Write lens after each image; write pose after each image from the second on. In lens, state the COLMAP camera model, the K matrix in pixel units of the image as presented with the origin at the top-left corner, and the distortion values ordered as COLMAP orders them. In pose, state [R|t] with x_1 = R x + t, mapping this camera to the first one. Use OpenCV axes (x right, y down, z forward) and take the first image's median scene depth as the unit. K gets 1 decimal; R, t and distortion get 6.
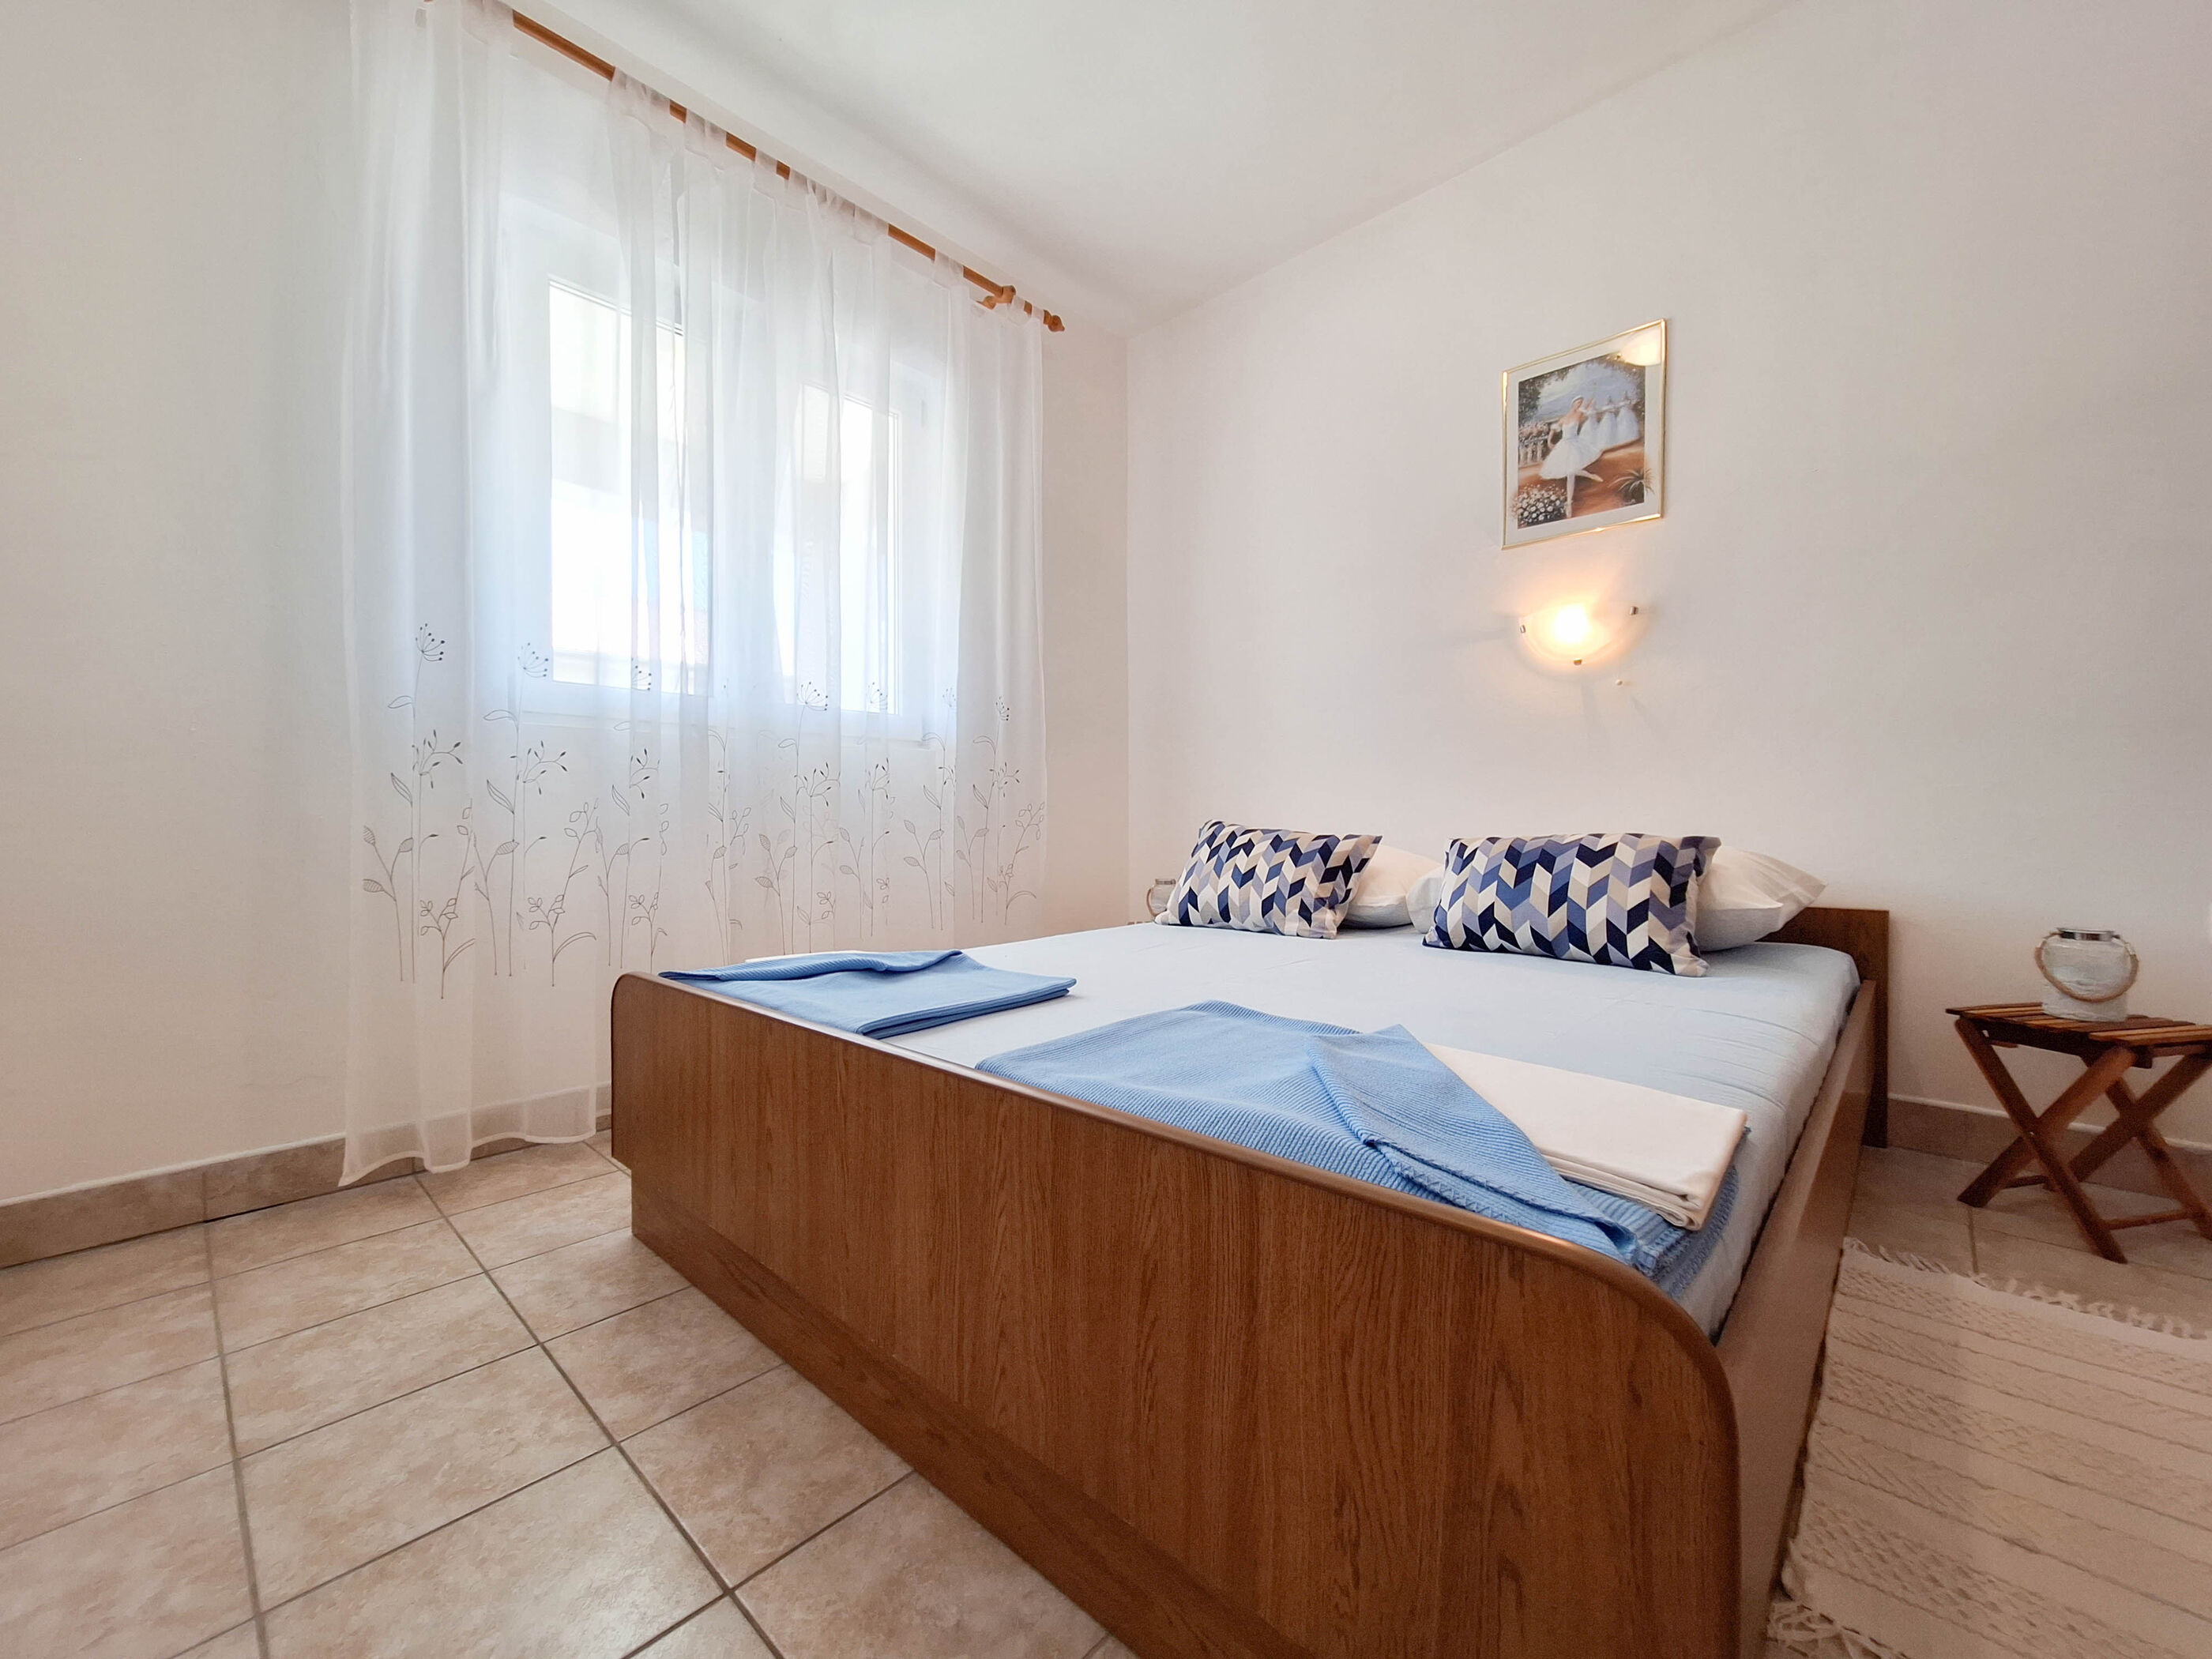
lens RADIAL K [[892.0, 0, 1129.2], [0, 892.0, 833.8], [0, 0, 1]] dist [-0.009769, 0.006034]
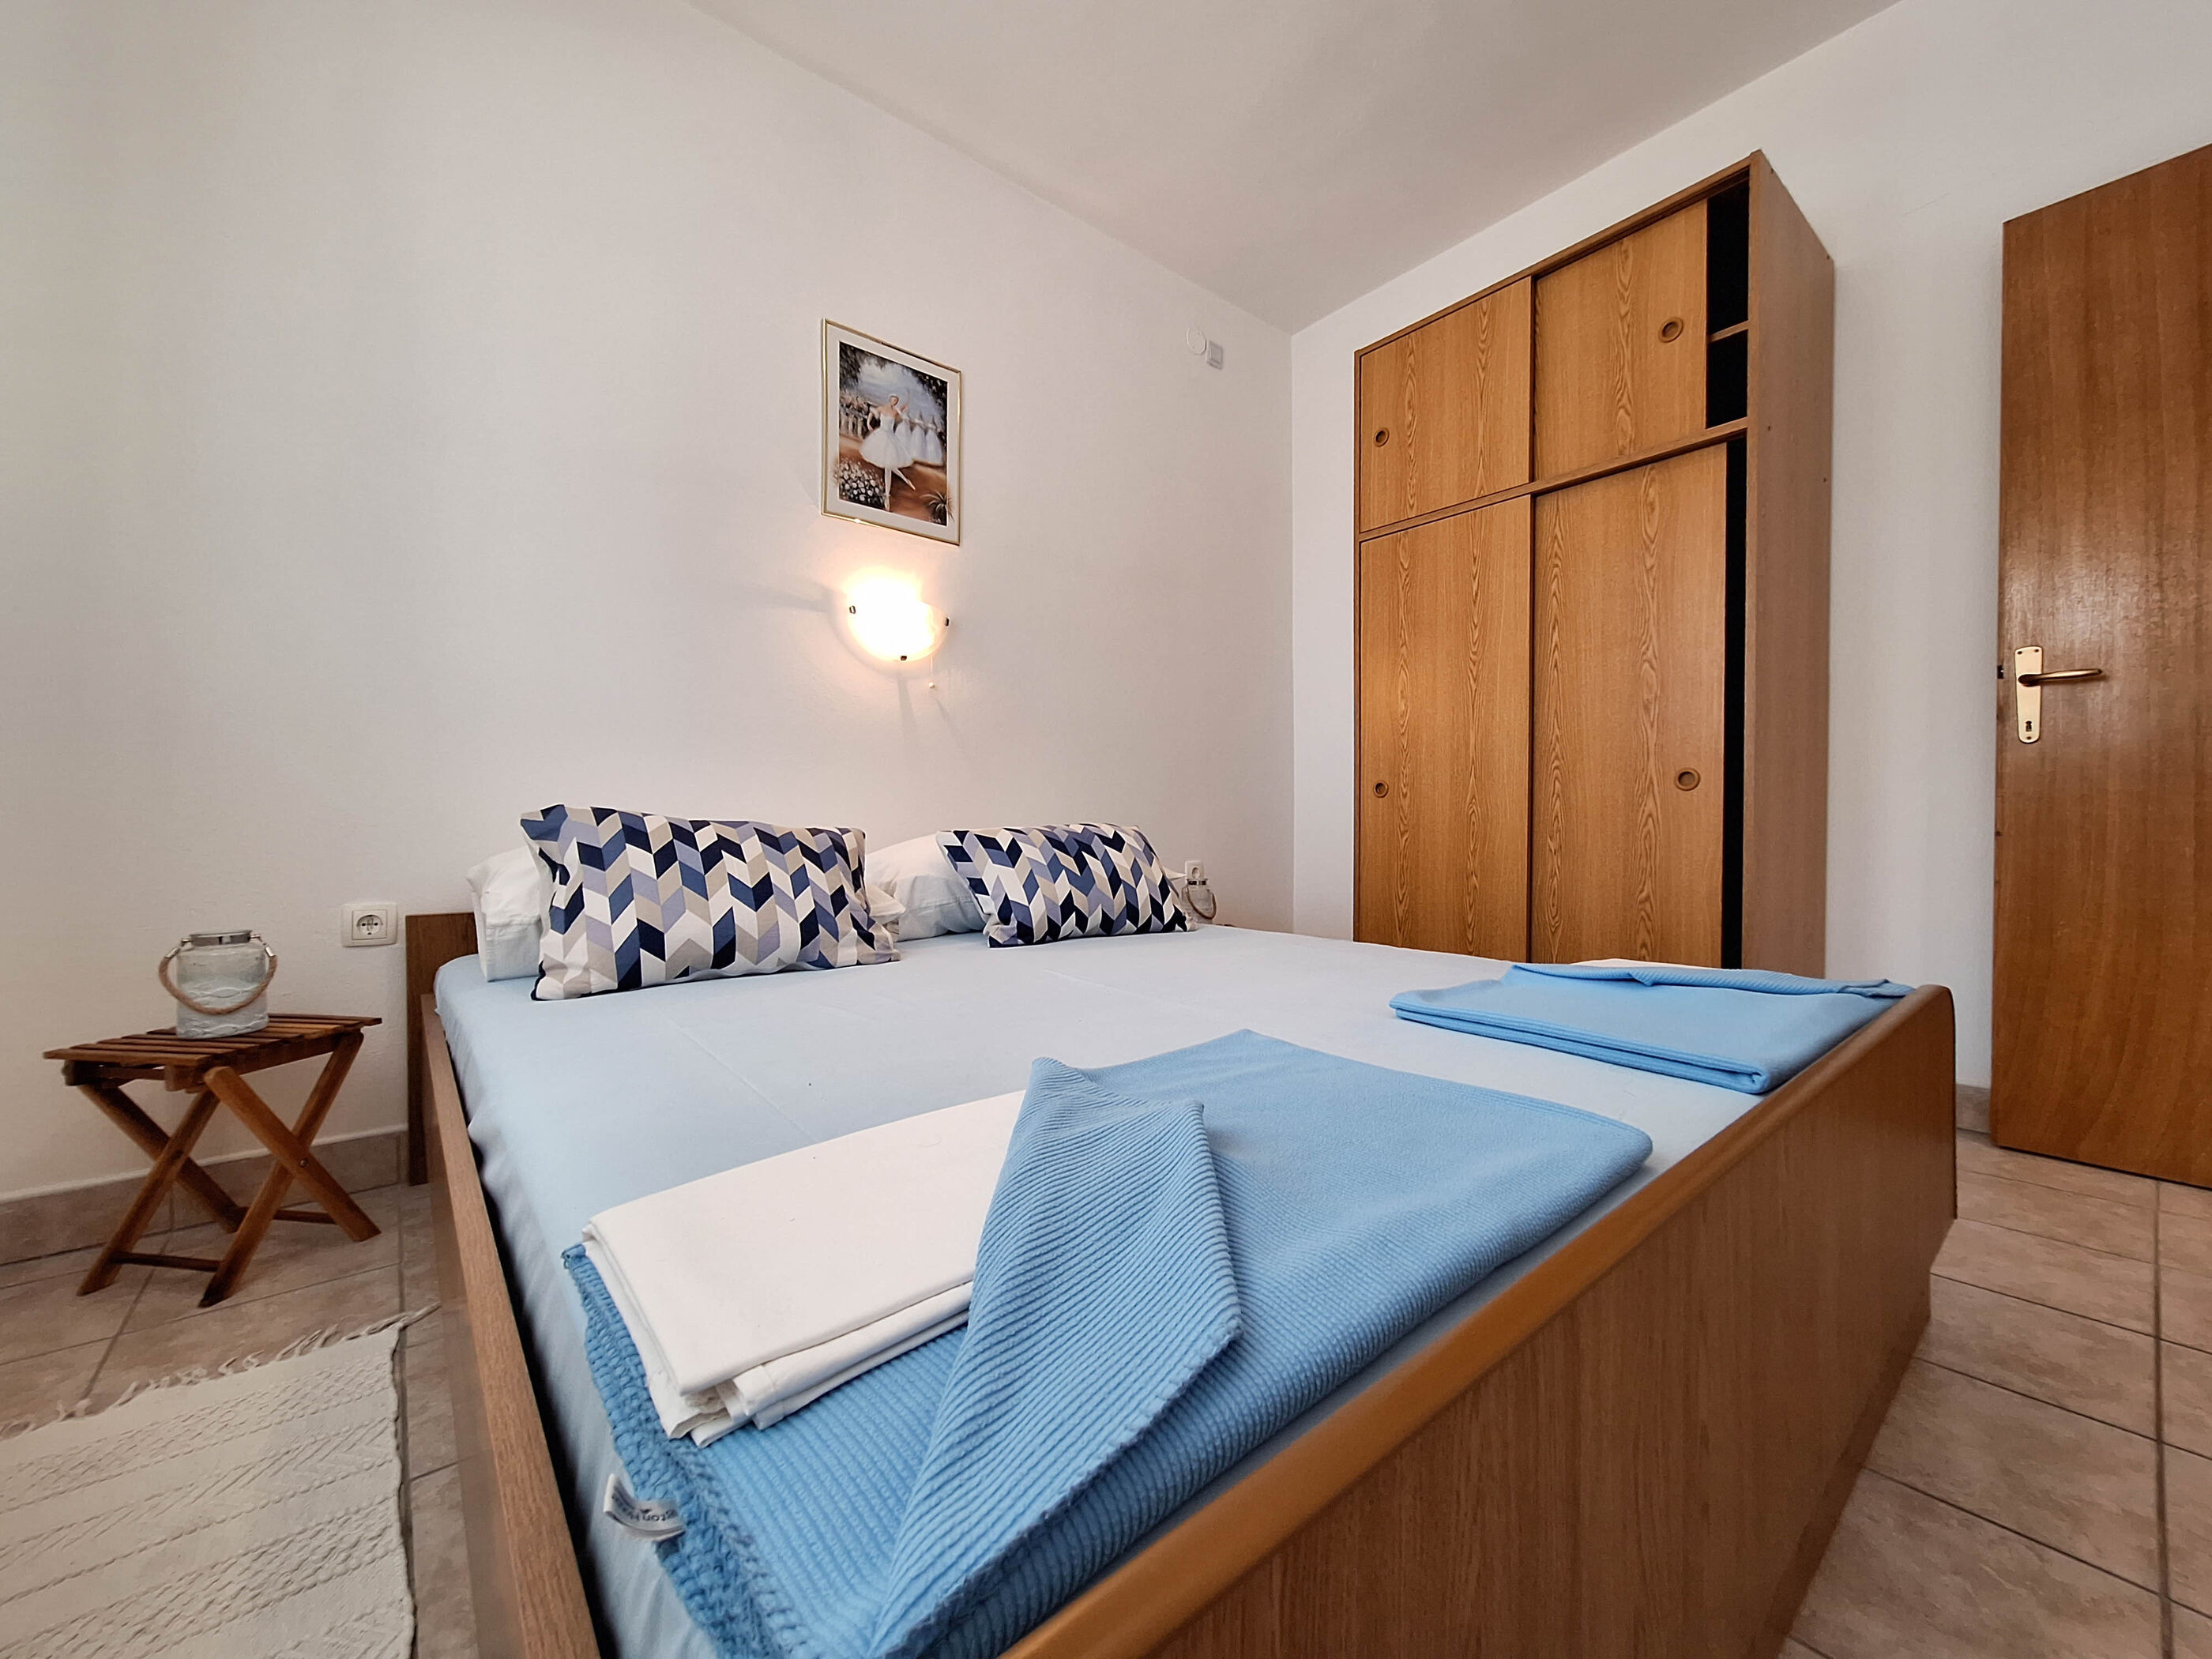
lens RADIAL K [[881.2, 0, 1121.5], [0, 881.2, 837.9], [0, 0, 1]] dist [-0.004802, 0.002662]
pose [[0.138060, -0.008223, 0.990390, -0.606983], [0.015425, 0.999862, 0.006152, 0.011194], [-0.990304, 0.014427, 0.138168, 0.828836]]
